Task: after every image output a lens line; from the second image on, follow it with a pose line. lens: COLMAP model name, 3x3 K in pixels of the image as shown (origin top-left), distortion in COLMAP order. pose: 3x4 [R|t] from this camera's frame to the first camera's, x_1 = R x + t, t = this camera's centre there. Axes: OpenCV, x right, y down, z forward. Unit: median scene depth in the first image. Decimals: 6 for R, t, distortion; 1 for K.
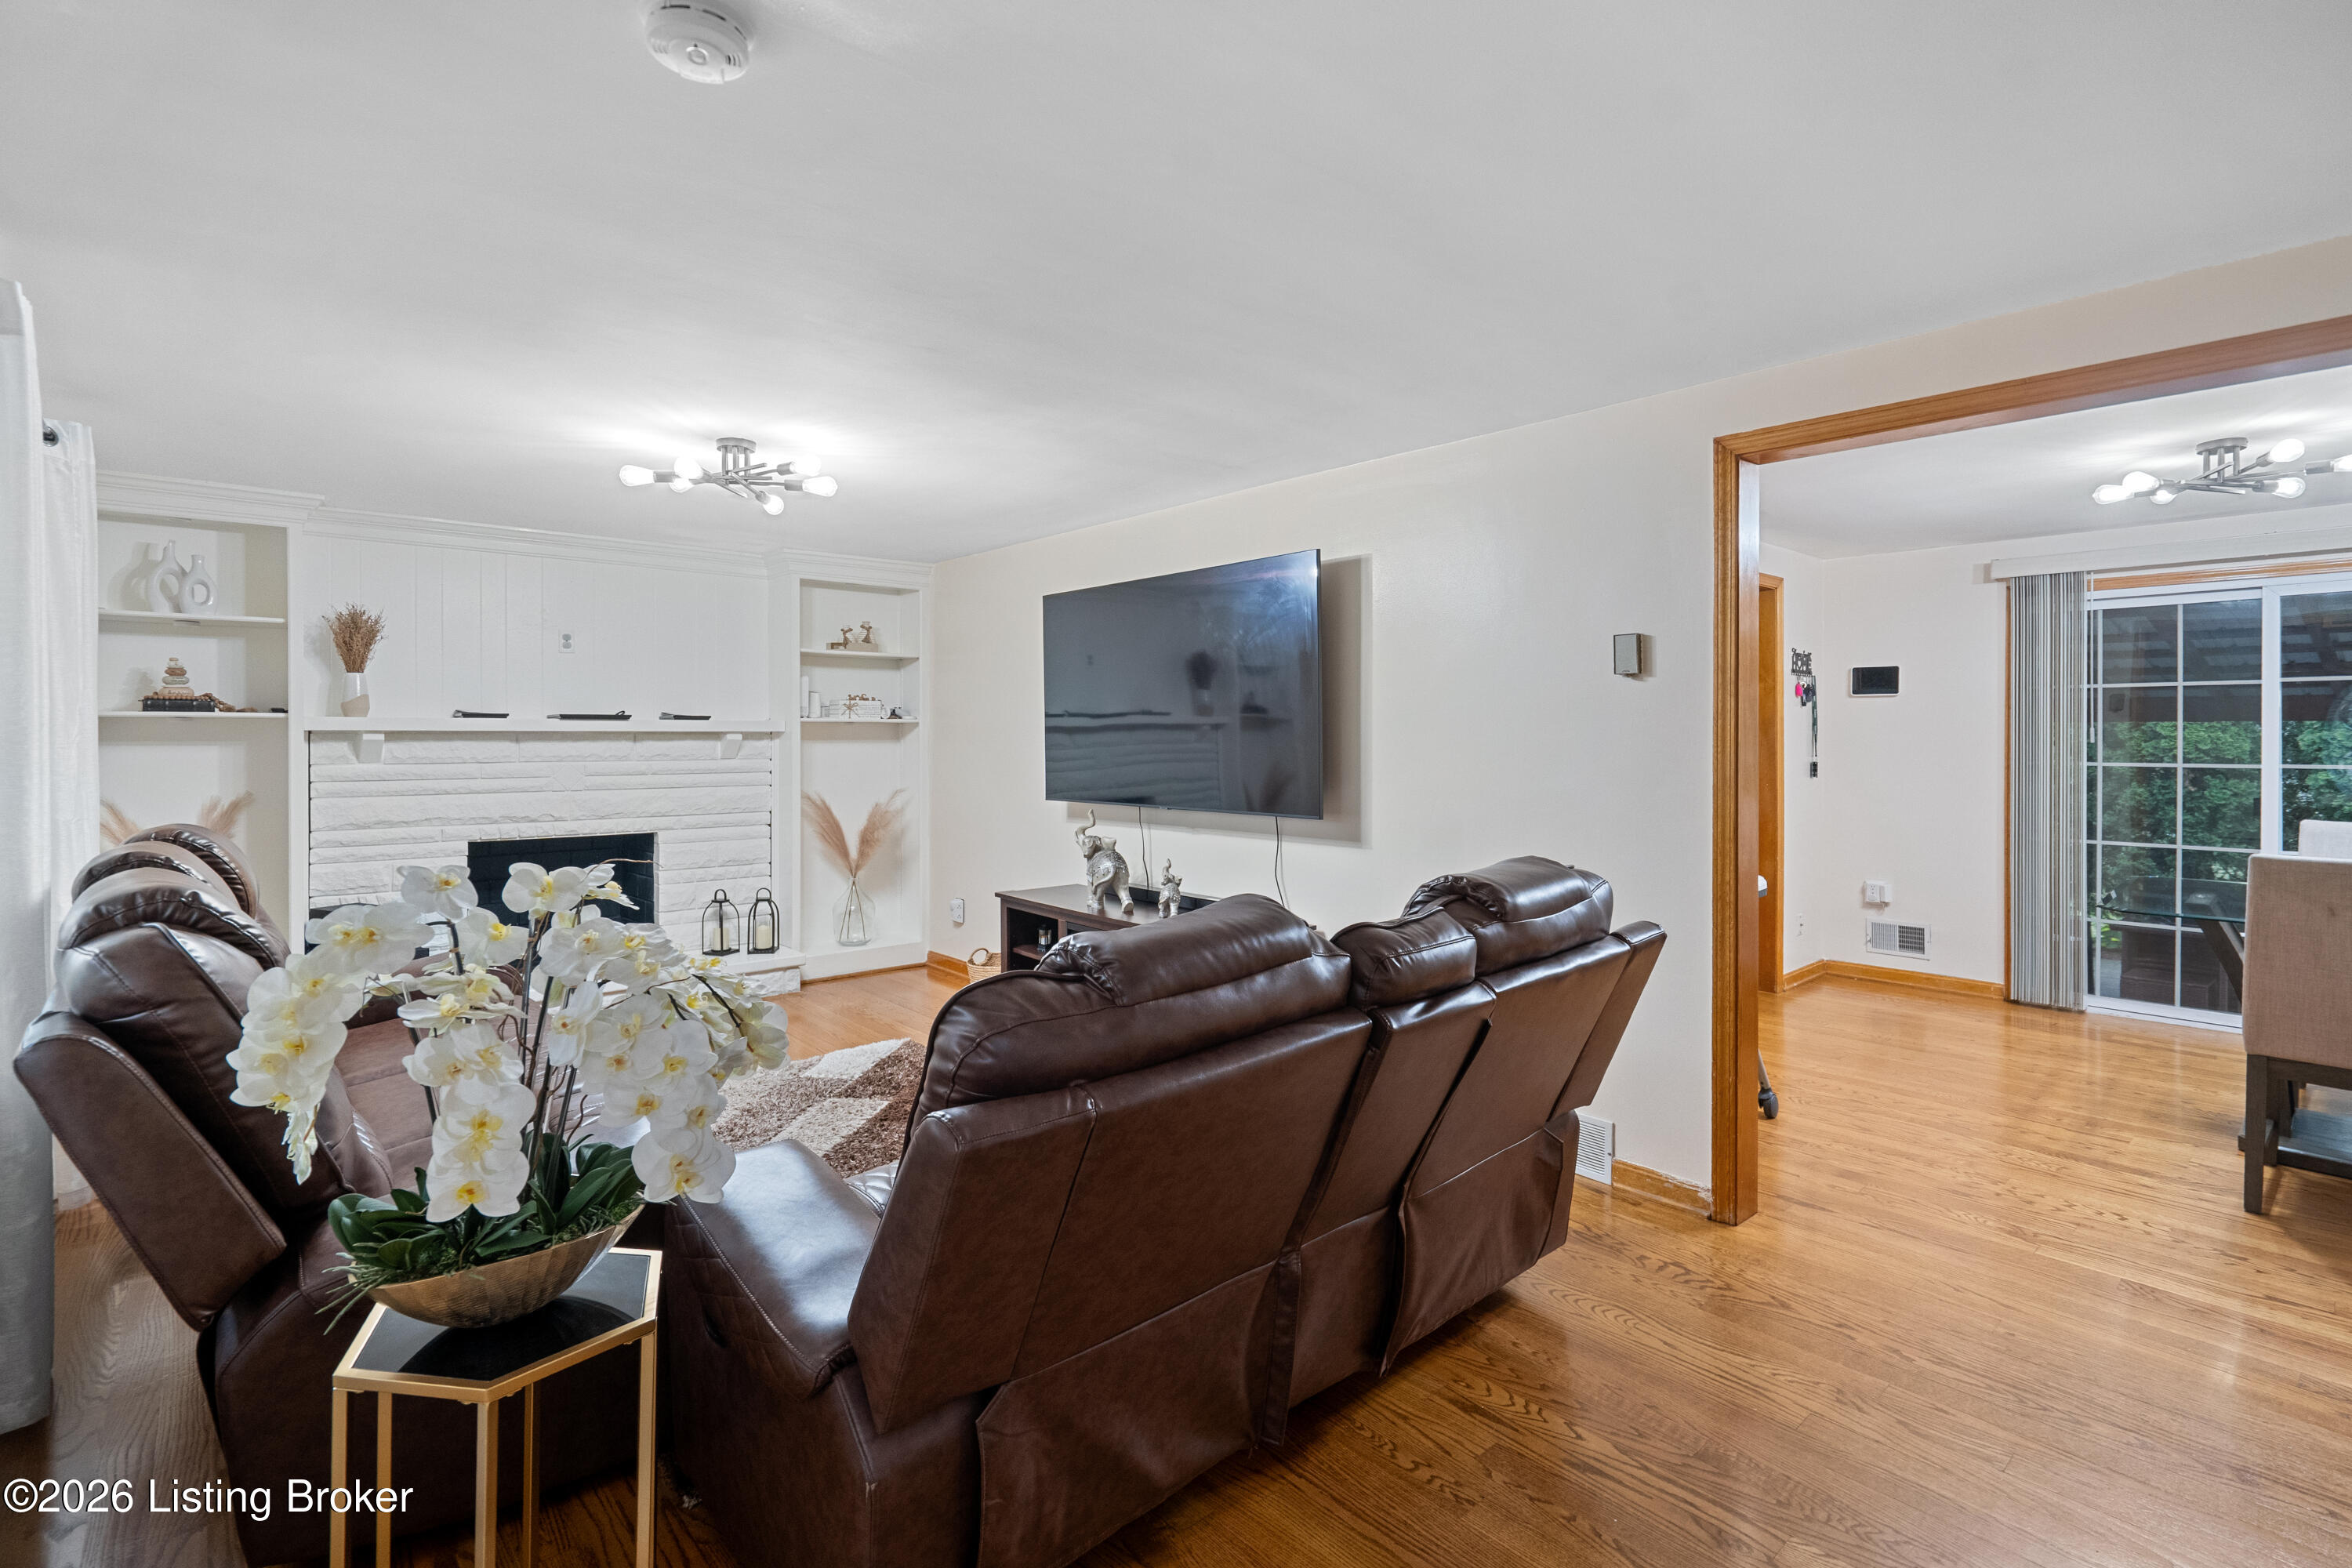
lens RADIAL K [[1086.3, 0, 1162.6], [0, 1086.3, 740.3], [0, 0, 1]] dist [-0.002356, 0.001376]
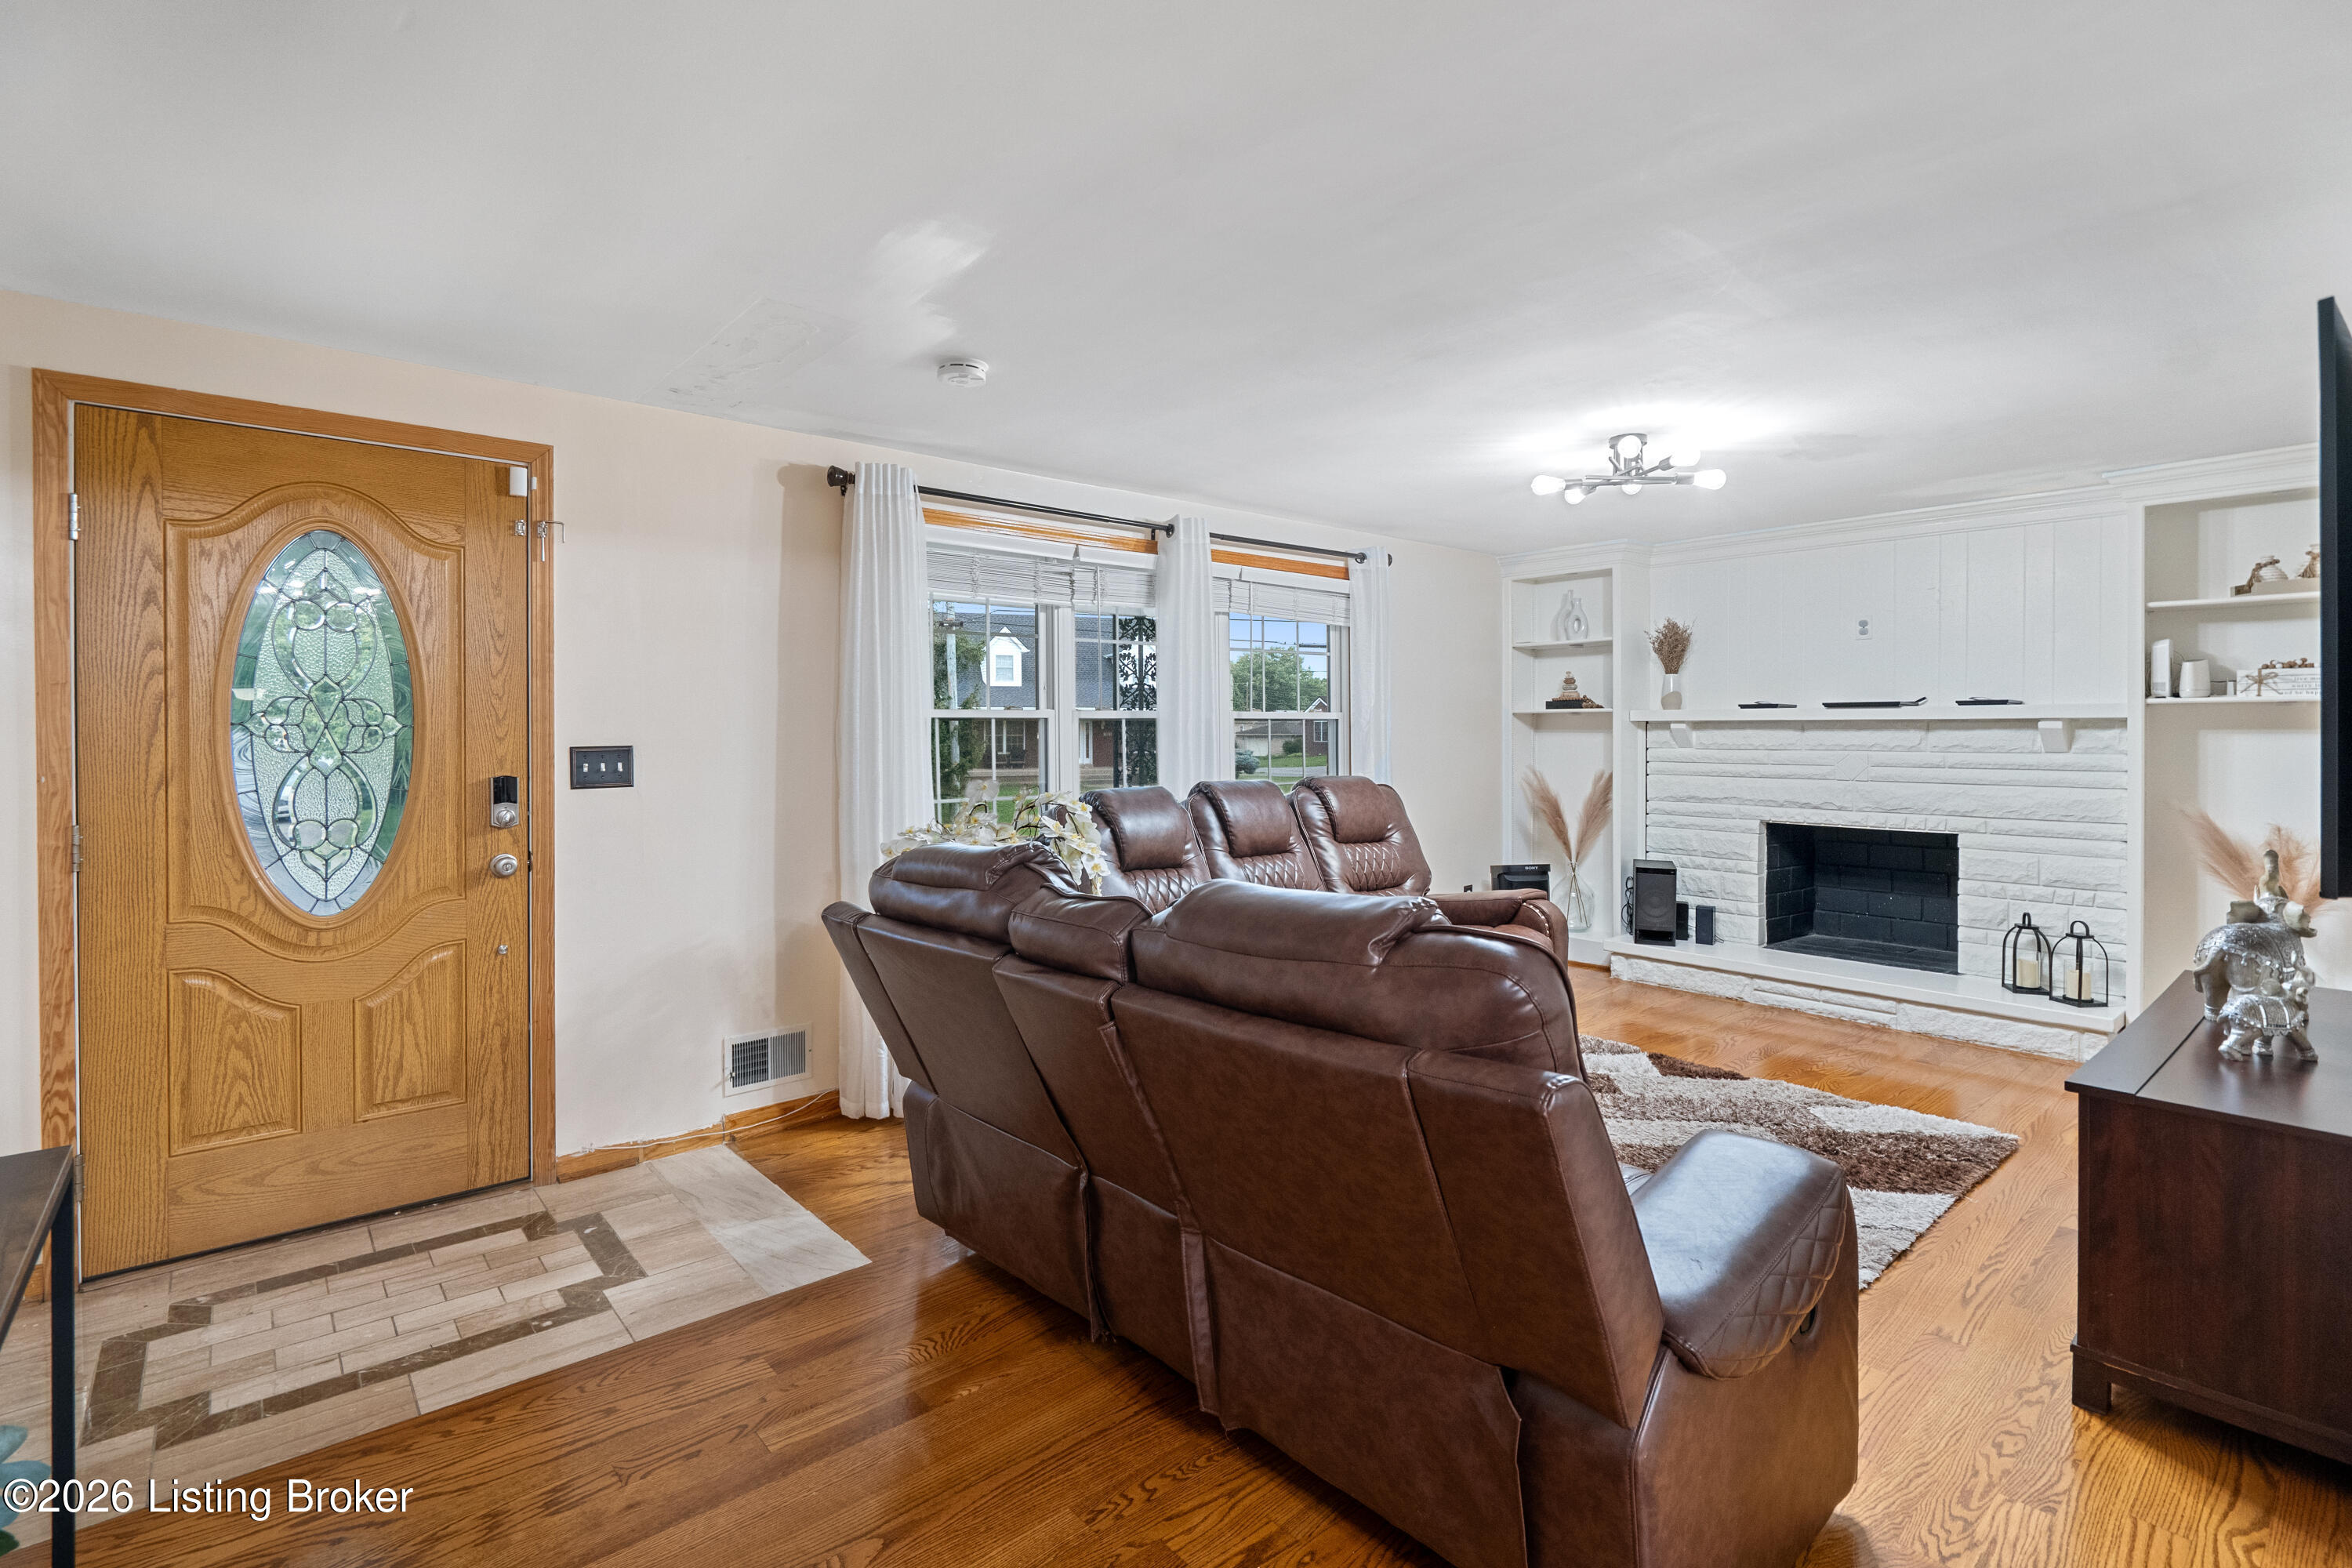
lens RADIAL K [[1086.3, 0, 1162.6], [0, 1086.3, 740.3], [0, 0, 1]] dist [-0.002356, 0.001376]
pose [[-0.000468, 0.007689, -0.999970, 0.460255], [-0.005109, 0.999957, 0.007691, 0.005979], [0.999987, 0.005113, -0.000429, 0.398986]]
